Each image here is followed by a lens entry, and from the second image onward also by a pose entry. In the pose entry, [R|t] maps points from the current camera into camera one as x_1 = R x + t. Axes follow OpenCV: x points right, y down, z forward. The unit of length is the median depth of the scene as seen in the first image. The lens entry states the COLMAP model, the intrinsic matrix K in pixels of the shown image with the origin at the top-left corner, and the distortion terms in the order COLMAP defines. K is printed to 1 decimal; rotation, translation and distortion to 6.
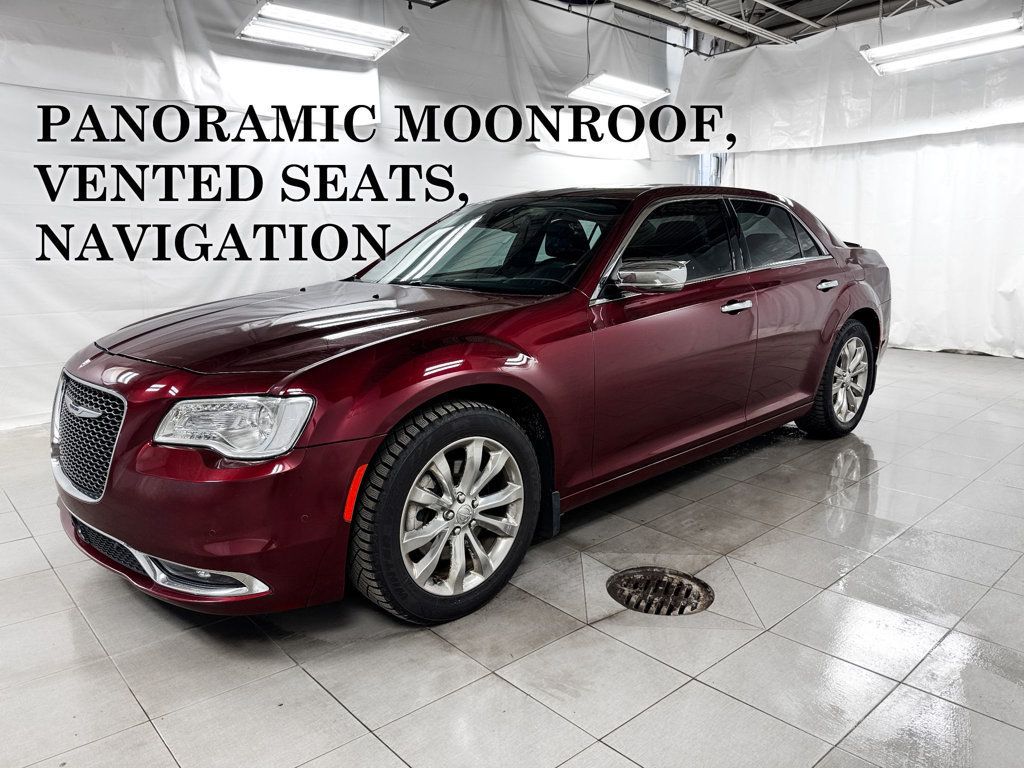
lens RADIAL K [[733.7, 0, 513.3], [0, 733.7, 386.3], [0, 0, 1]] dist [0.023303, -0.012534]
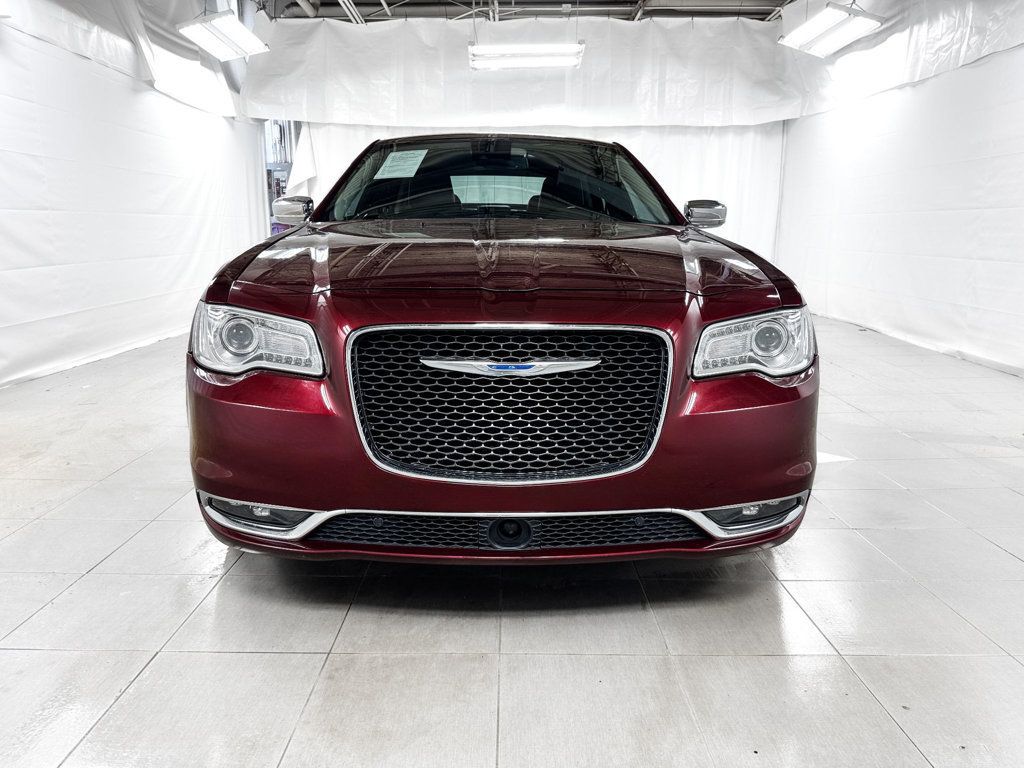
lens RADIAL K [[733.7, 0, 509.9], [0, 733.7, 379.9], [0, 0, 1]] dist [0.023303, -0.012534]
pose [[0.664451, -0.143372, 0.733450, -0.339247], [0.138483, 0.988049, 0.067684, -0.001990], [-0.734389, 0.056598, 0.676365, 0.160381]]
